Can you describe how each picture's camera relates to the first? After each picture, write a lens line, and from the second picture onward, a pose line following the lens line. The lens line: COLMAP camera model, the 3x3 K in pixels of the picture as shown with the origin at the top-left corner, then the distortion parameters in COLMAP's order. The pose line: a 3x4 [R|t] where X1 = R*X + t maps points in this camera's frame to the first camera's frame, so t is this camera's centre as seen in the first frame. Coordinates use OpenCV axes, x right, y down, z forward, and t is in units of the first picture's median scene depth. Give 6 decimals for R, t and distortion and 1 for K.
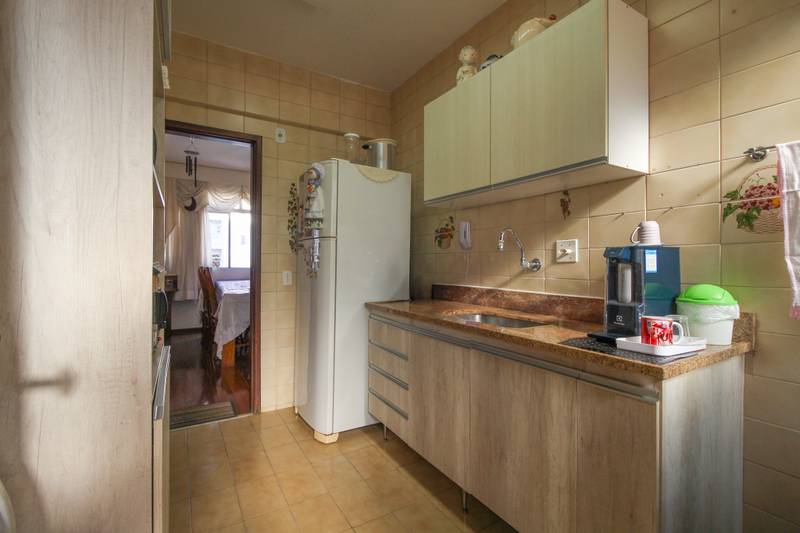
lens RADIAL K [[367.0, 0, 403.5], [0, 367.0, 262.6], [0, 0, 1]] dist [0.002802, -0.006881]
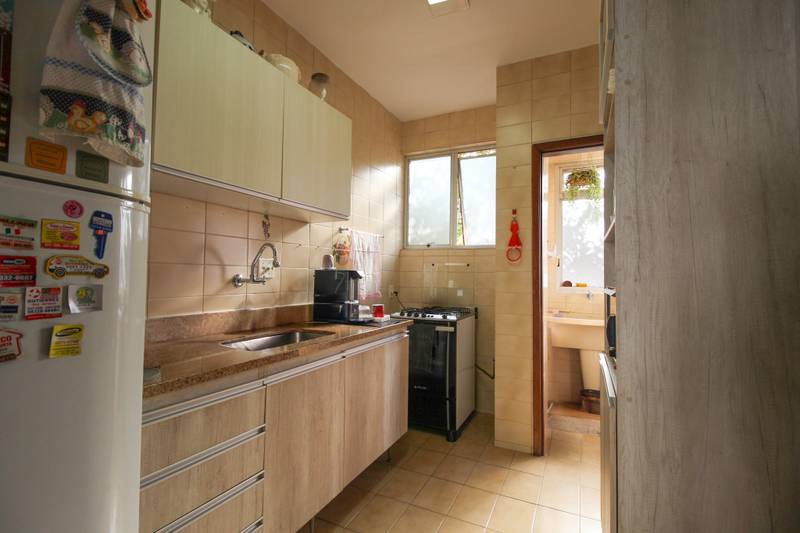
lens RADIAL K [[367.0, 0, 400.6], [0, 367.0, 269.4], [0, 0, 1]] dist [0.002802, -0.006881]
pose [[-0.540602, 0.016434, 0.841118, -0.799634], [-0.007821, 0.999668, -0.024558, -0.003696], [-0.841242, -0.019854, -0.540294, 1.384687]]
